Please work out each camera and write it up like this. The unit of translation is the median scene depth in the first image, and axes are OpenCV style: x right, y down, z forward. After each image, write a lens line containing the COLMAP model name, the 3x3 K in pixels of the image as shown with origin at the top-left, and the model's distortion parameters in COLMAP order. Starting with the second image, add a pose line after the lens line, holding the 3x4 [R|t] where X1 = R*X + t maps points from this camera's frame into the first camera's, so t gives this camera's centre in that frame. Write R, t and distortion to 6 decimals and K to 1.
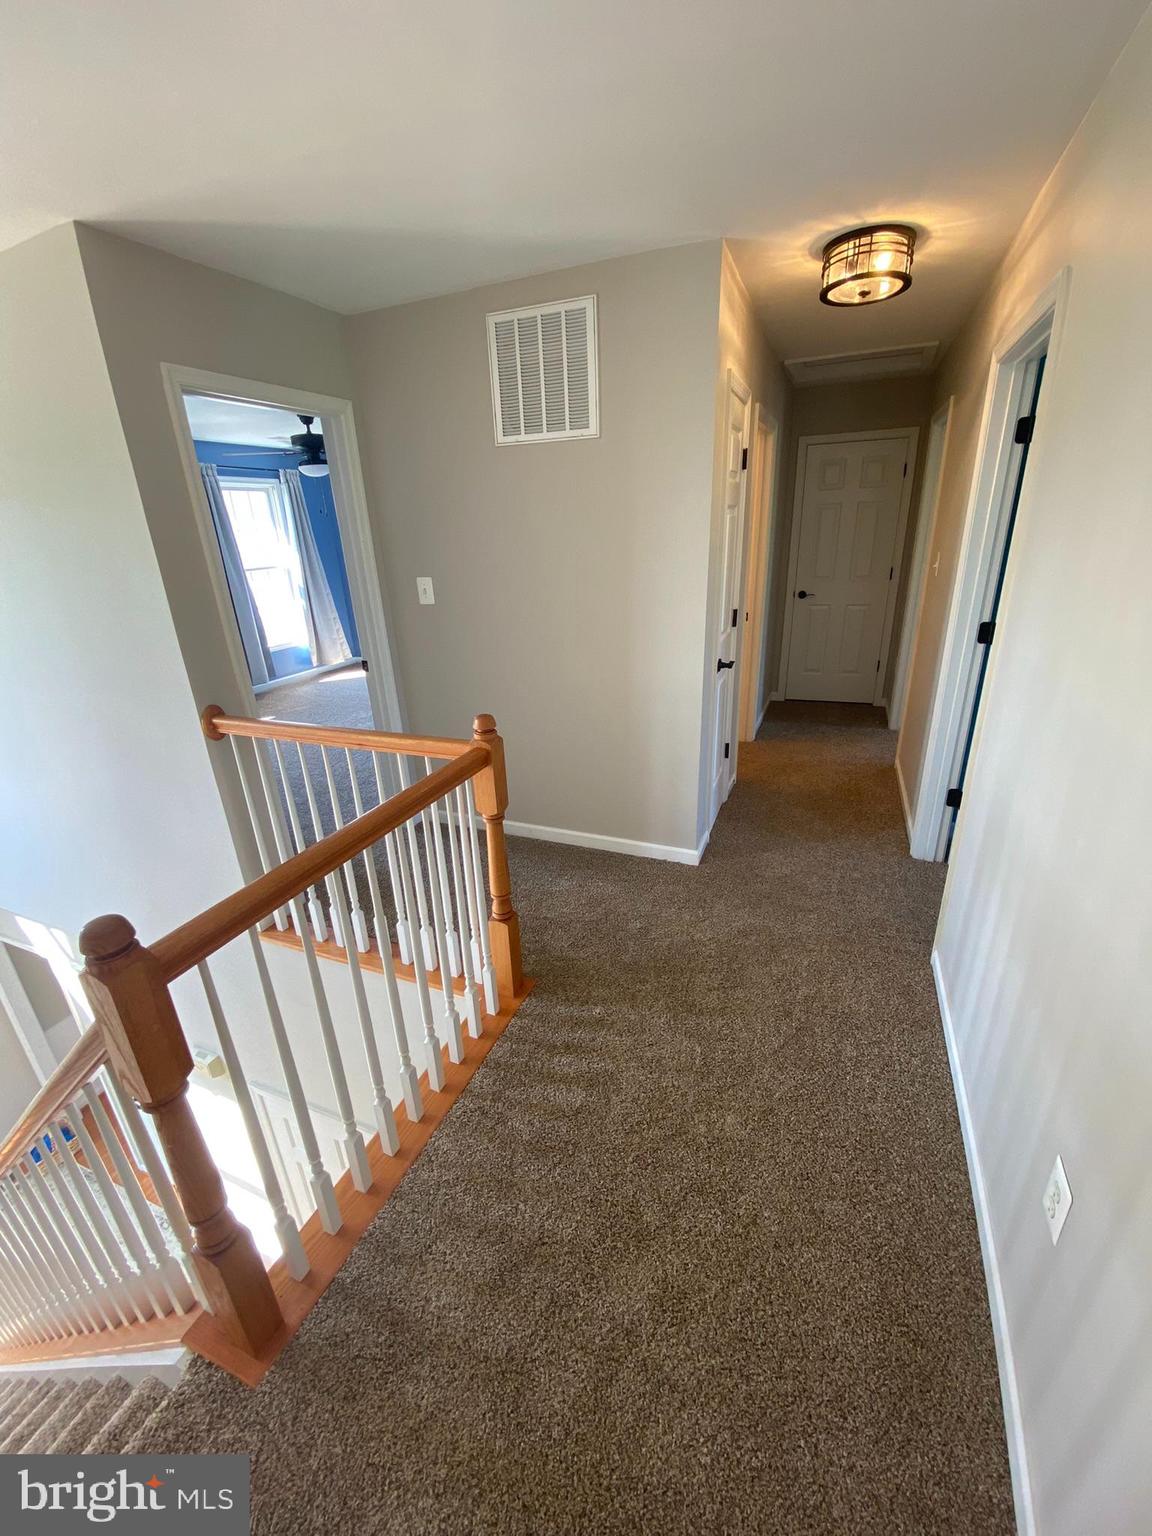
lens RADIAL K [[613.4, 0, 572.9], [0, 613.4, 770.8], [0, 0, 1]] dist [-0.007372, -0.003381]
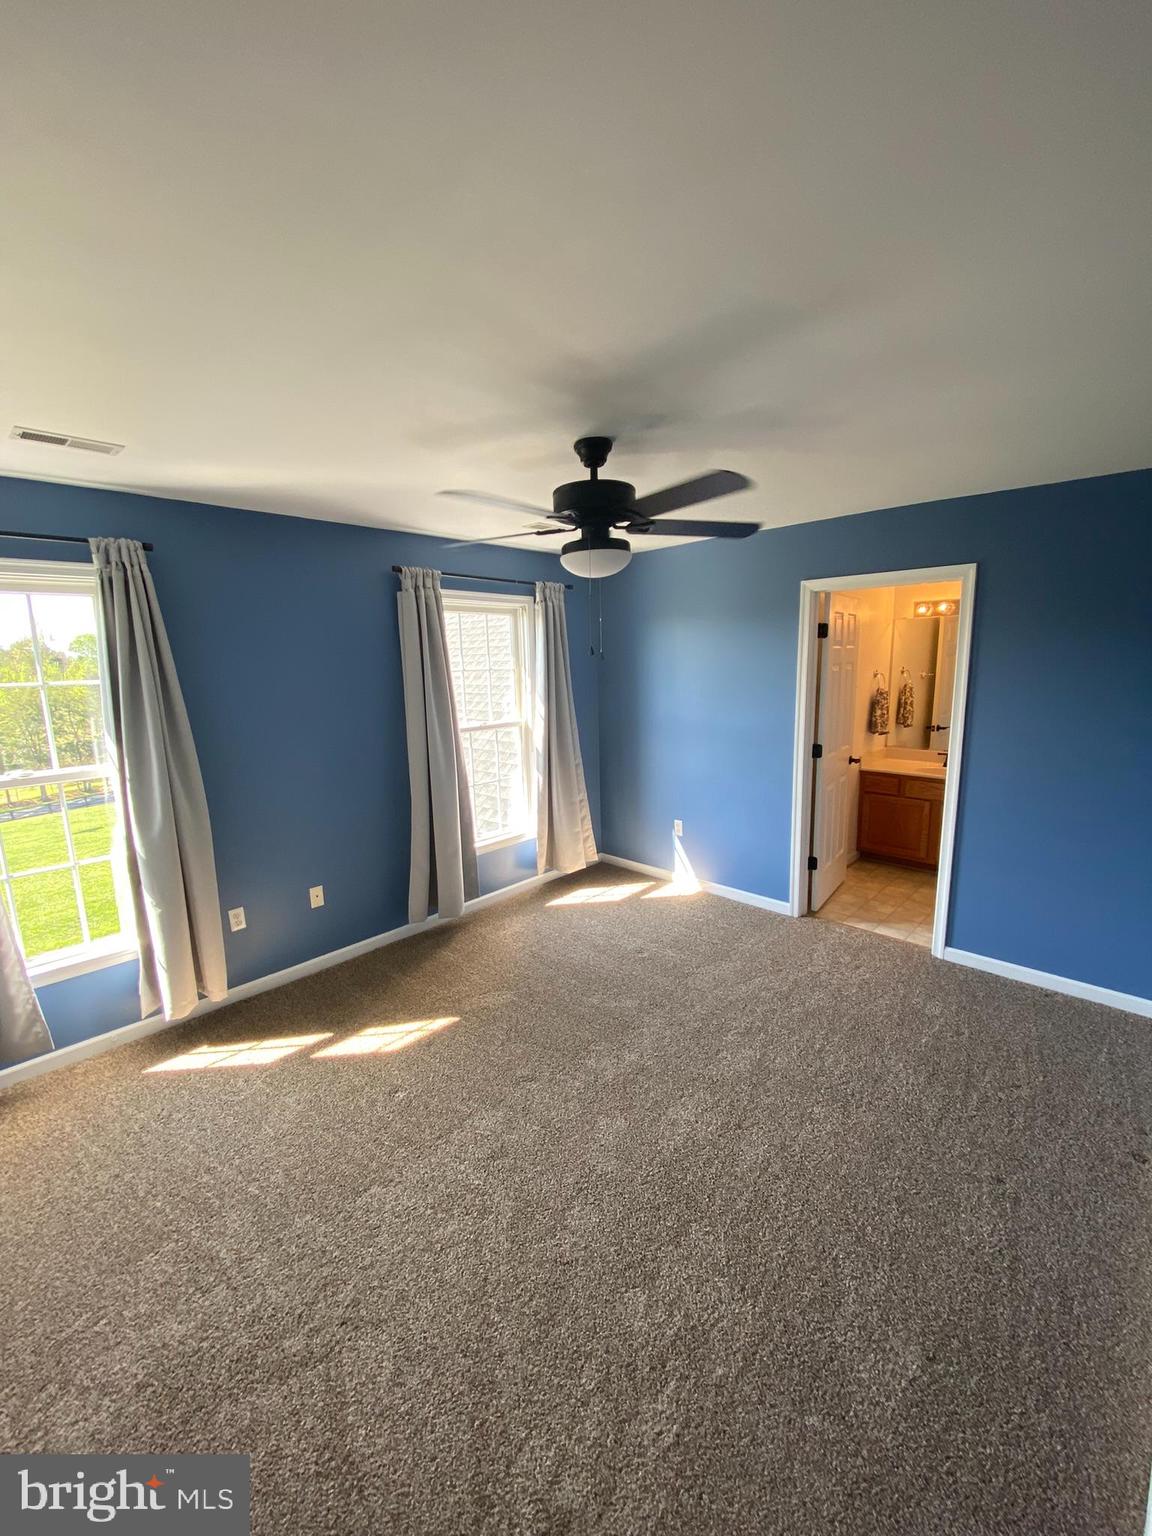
lens RADIAL K [[613.4, 0, 575.8], [0, 613.4, 766.5], [0, 0, 1]] dist [-0.007372, -0.003381]
pose [[0.930138, 0.089677, -0.356091, -0.196120], [-0.158828, 0.972570, -0.169943, -0.202424], [0.331083, 0.214627, 0.918868, 0.463093]]
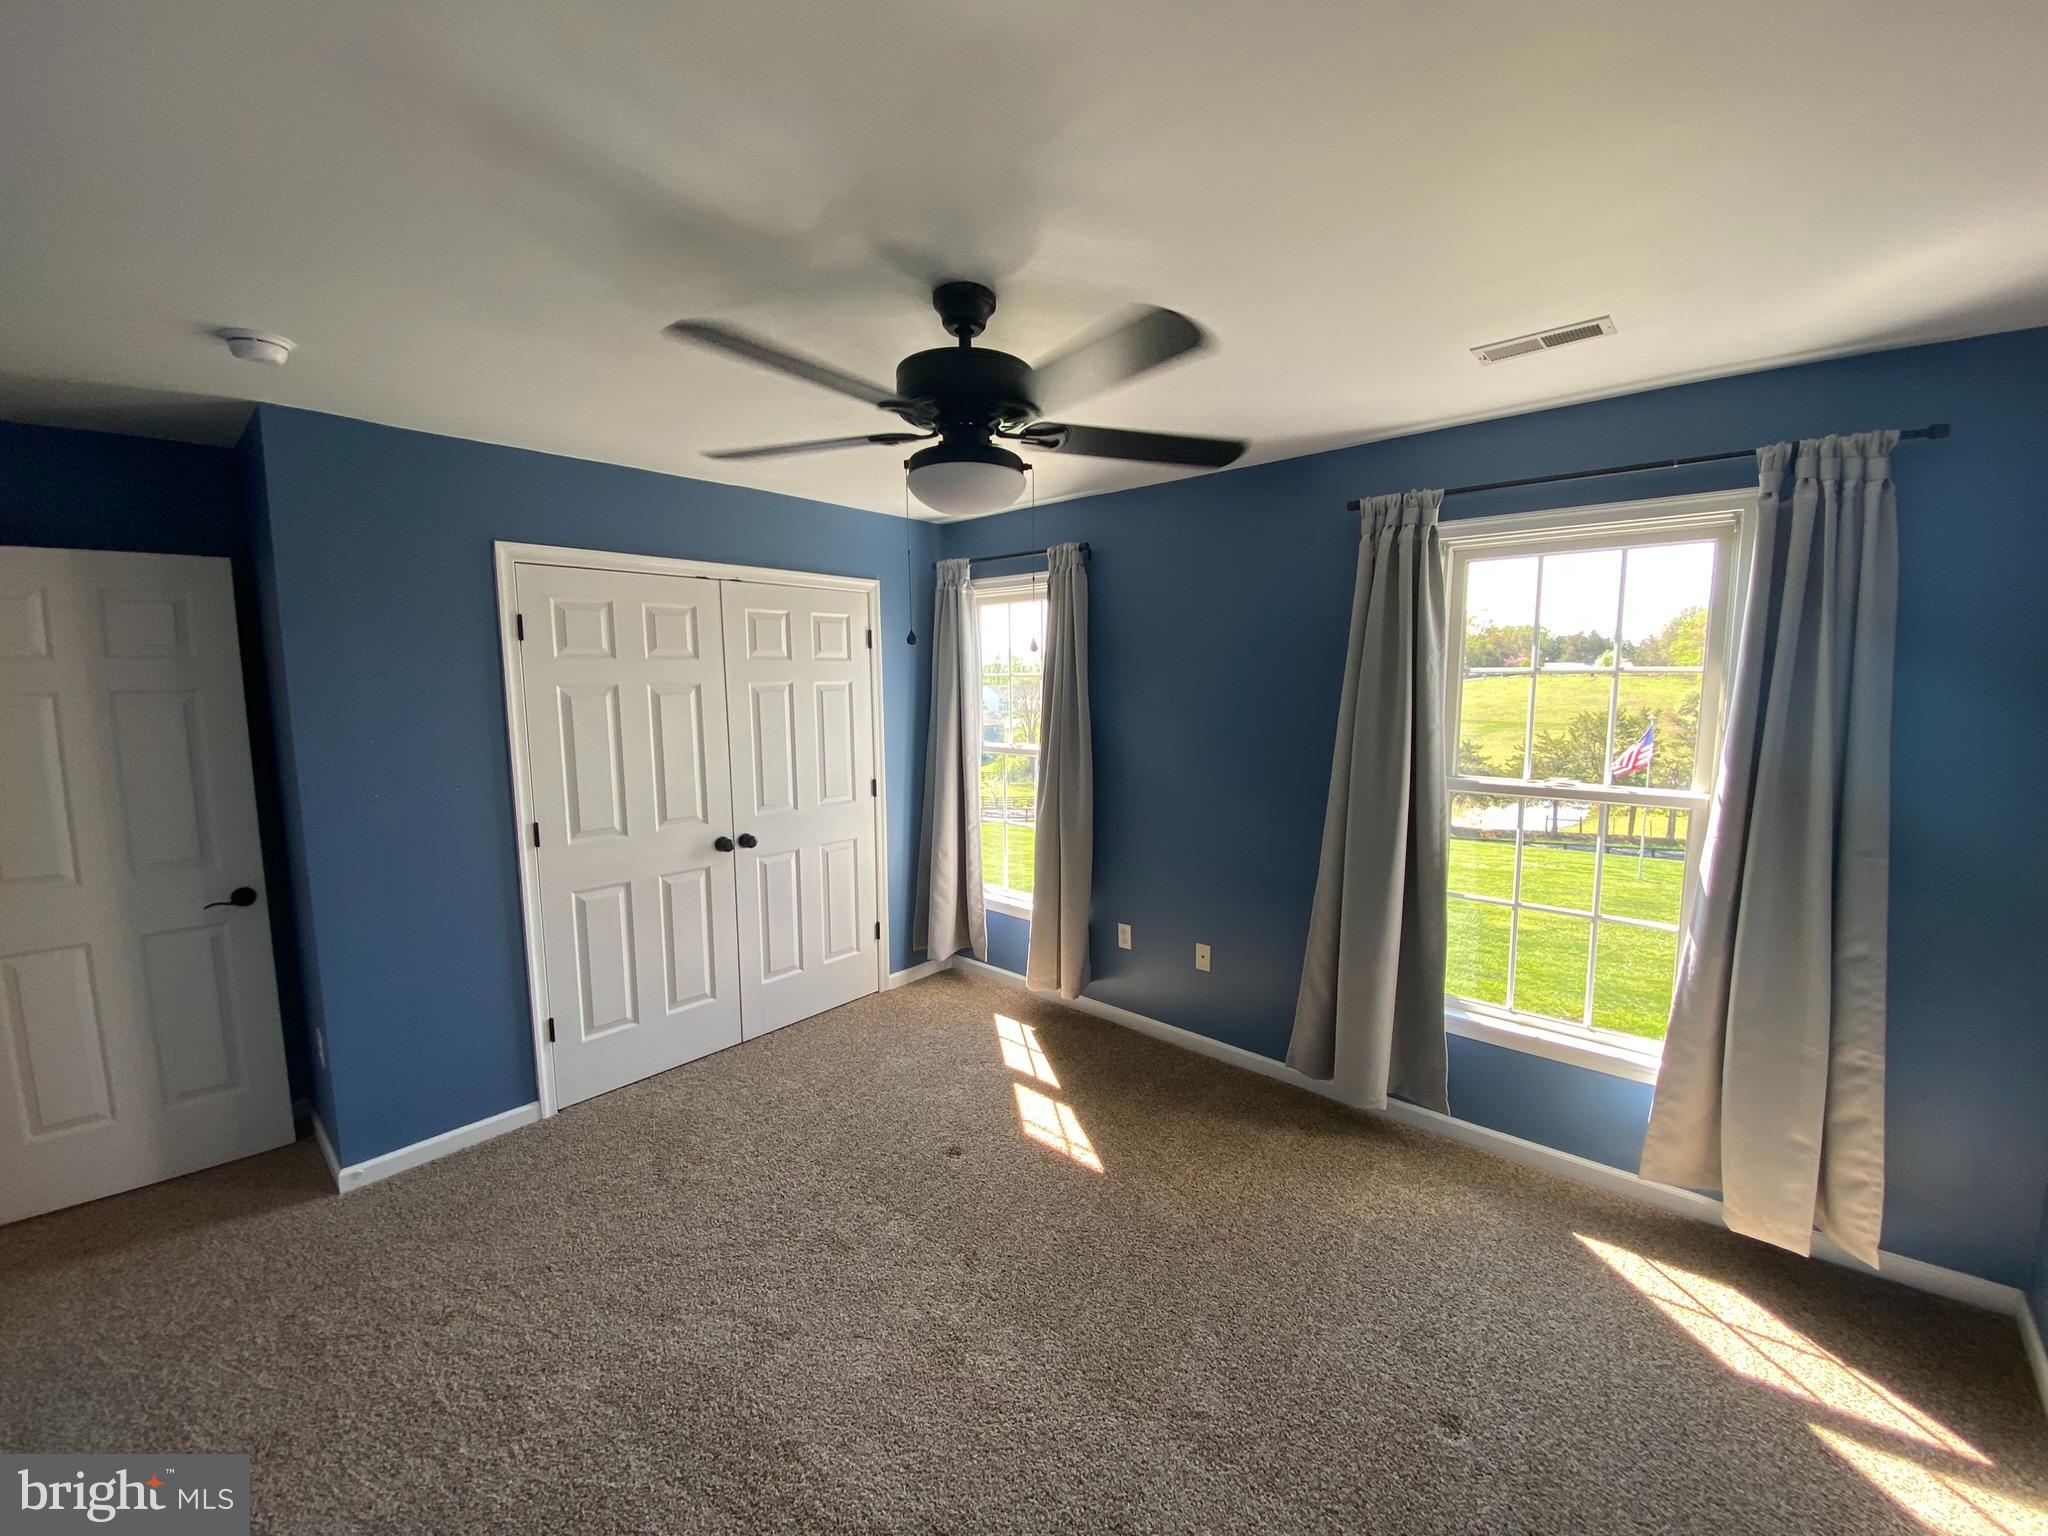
lens RADIAL K [[817.8, 0, 1013.4], [0, 817.8, 761.5], [0, 0, 1]] dist [-0.007372, -0.003381]
pose [[-0.355385, 0.145706, -0.923294, -0.055944], [-0.330007, 0.904607, 0.269780, -0.366869], [0.874526, 0.400570, -0.273400, 0.873525]]
